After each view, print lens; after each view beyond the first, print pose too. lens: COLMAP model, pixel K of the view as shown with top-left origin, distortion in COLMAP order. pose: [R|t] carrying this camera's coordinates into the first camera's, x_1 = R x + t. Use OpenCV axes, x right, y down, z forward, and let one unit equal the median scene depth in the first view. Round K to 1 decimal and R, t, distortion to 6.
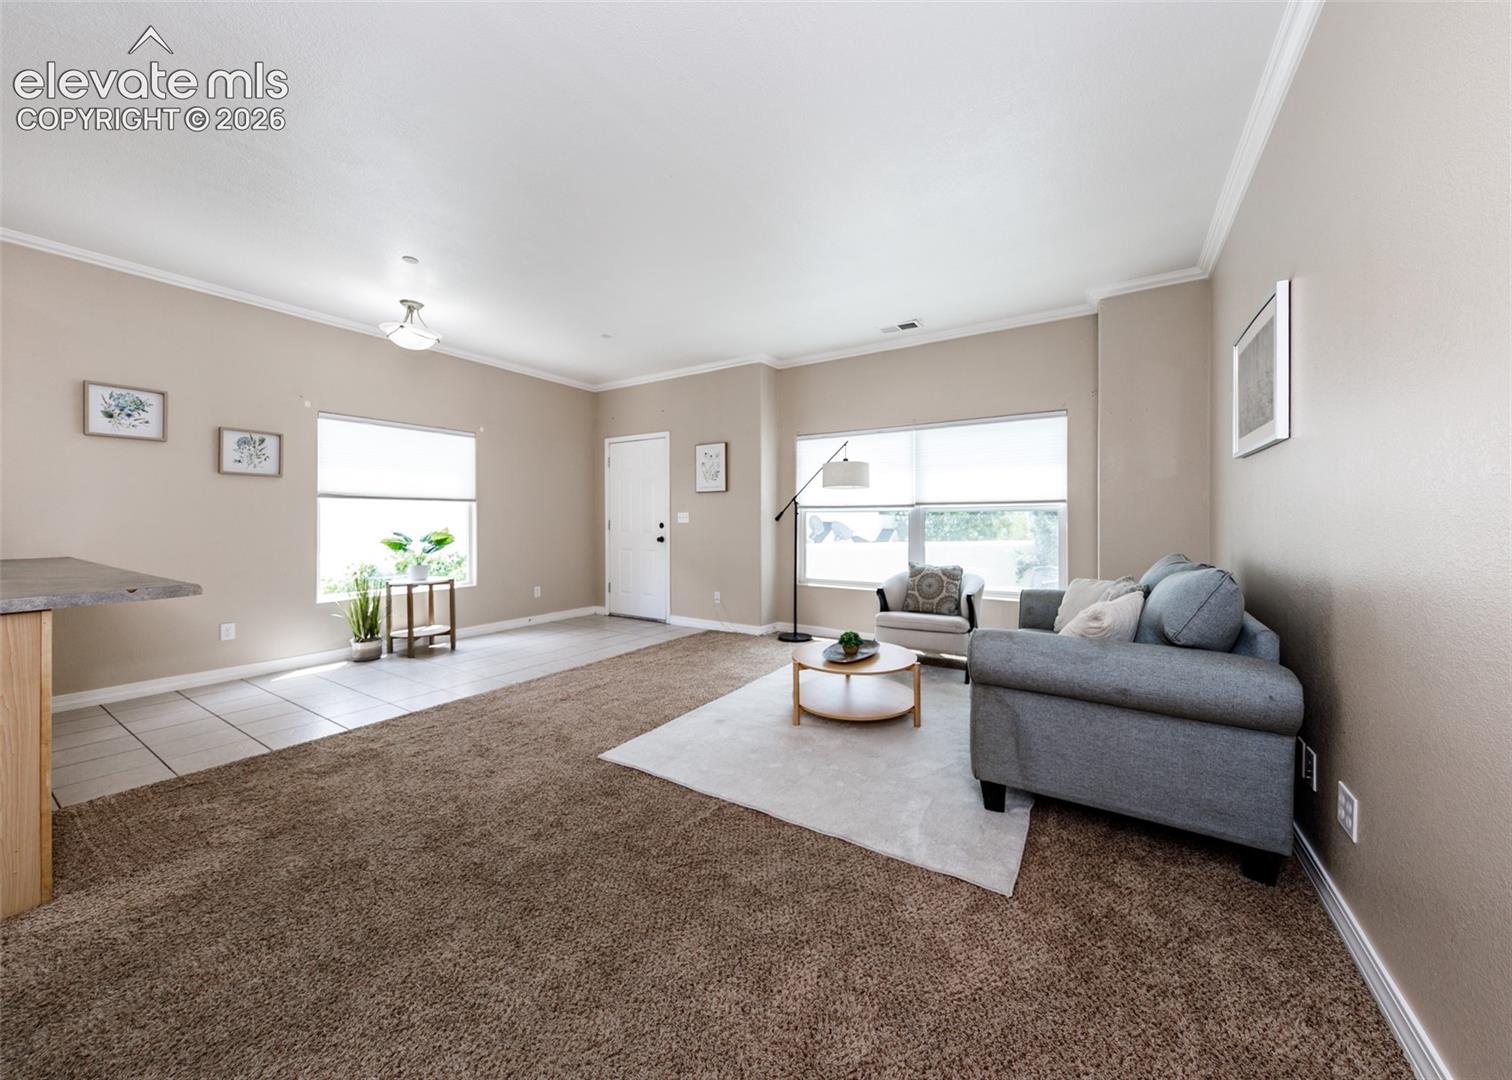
lens RADIAL K [[535.8, 0, 796.3], [0, 535.8, 520.7], [0, 0, 1]] dist [0.005870, 0.000260]
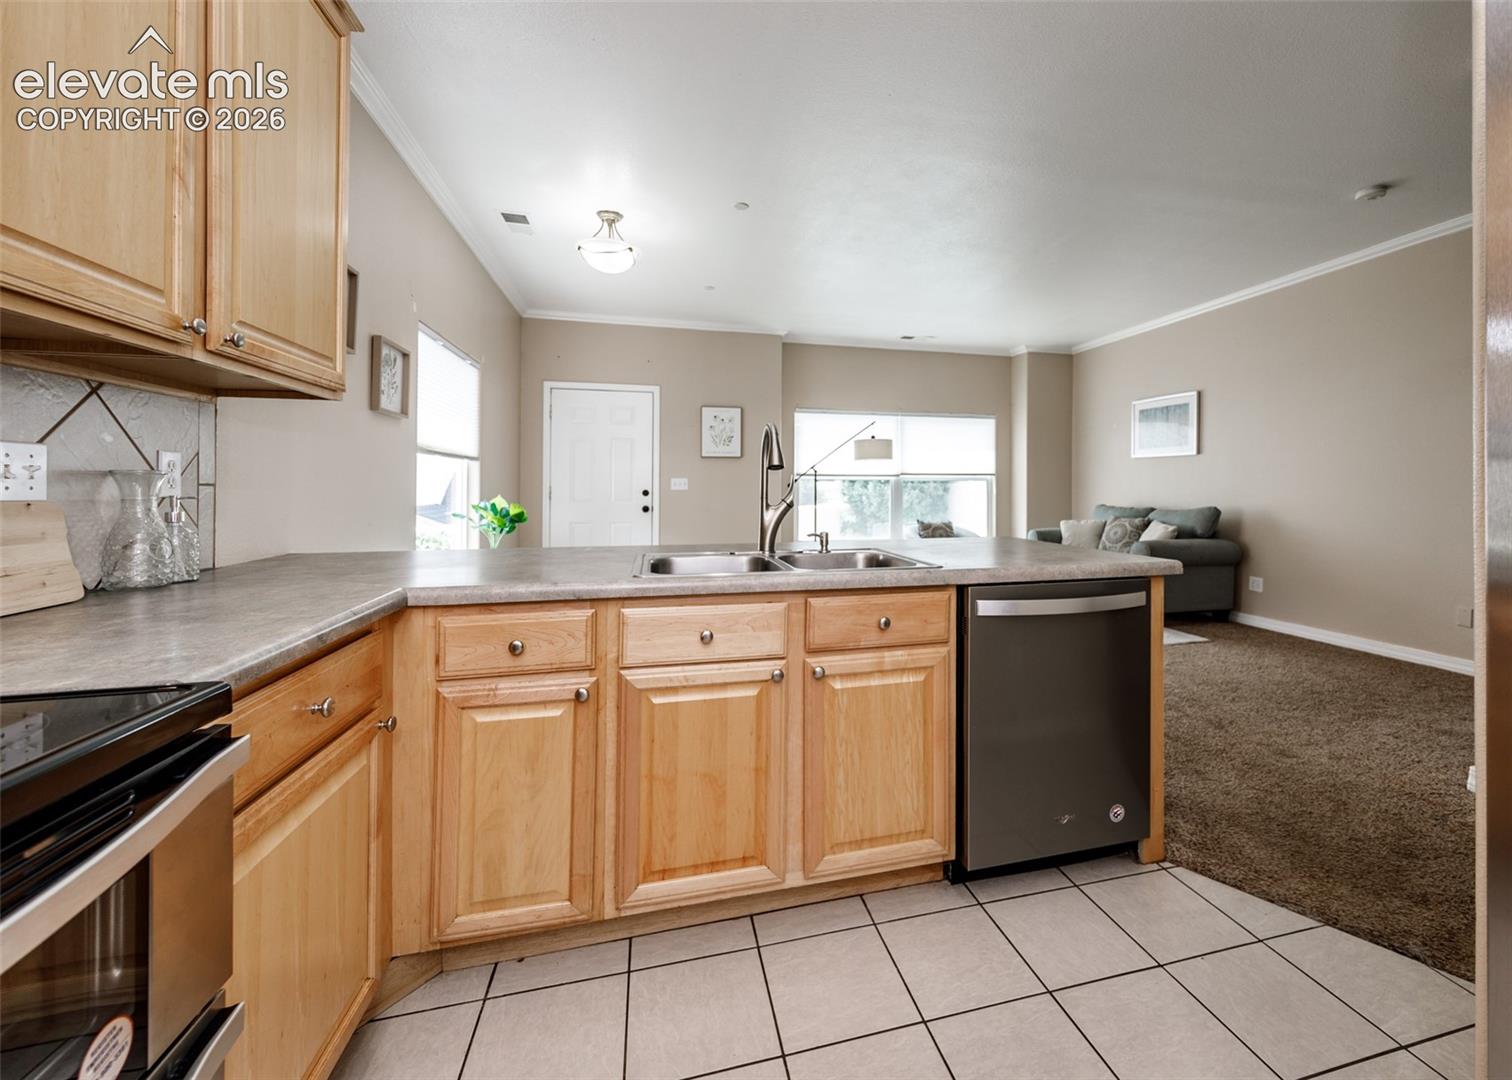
lens RADIAL K [[626.2, 0, 833.7], [0, 626.2, 480.9], [0, 0, 1]] dist [0.004386, -0.000418]
pose [[0.683435, 0.005617, 0.729990, -1.055755], [0.002949, 0.999941, -0.010455, 0.000975], [-0.730006, 0.009298, 0.683378, 0.111680]]
